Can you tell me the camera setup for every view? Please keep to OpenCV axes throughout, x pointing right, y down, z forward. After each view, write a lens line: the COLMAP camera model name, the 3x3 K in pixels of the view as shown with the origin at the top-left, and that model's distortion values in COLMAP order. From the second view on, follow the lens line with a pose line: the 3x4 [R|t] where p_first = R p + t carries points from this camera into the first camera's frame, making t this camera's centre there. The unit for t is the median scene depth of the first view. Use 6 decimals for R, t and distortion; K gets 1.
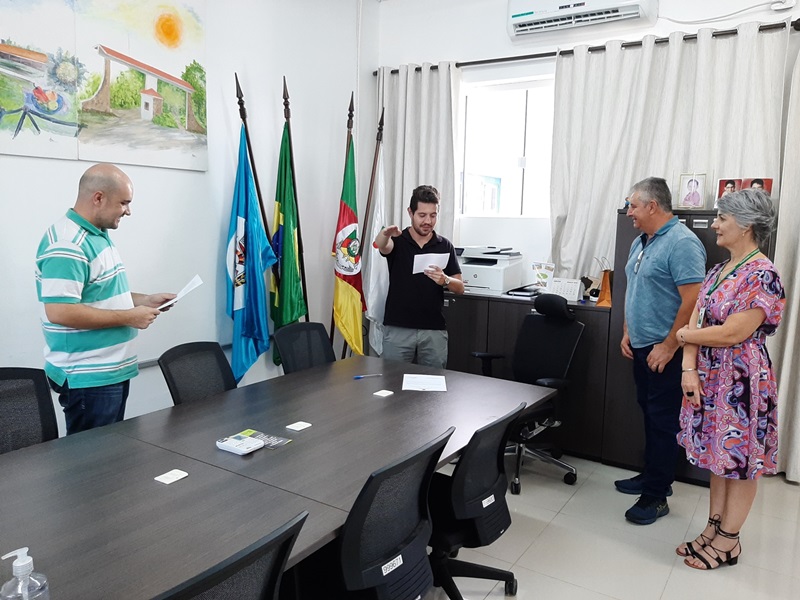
lens RADIAL K [[617.3, 0, 398.5], [0, 617.3, 299.6], [0, 0, 1]] dist [0.009241, -0.027480]
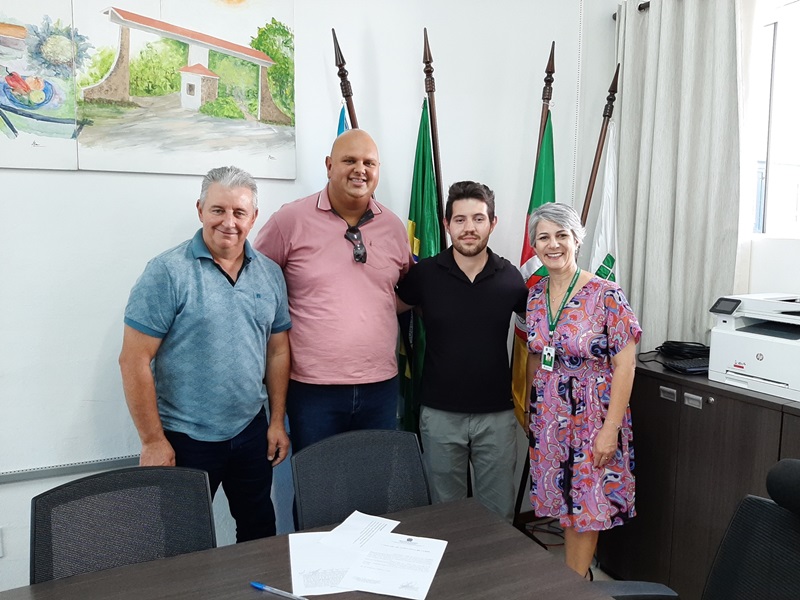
lens RADIAL K [[617.3, 0, 402.9], [0, 617.3, 297.0], [0, 0, 1]] dist [0.009241, -0.027480]
pose [[0.858968, 0.033018, -0.510963, 0.165561], [-0.053538, 0.998240, -0.025495, -0.074370], [0.509222, 0.049255, 0.859225, 0.536640]]
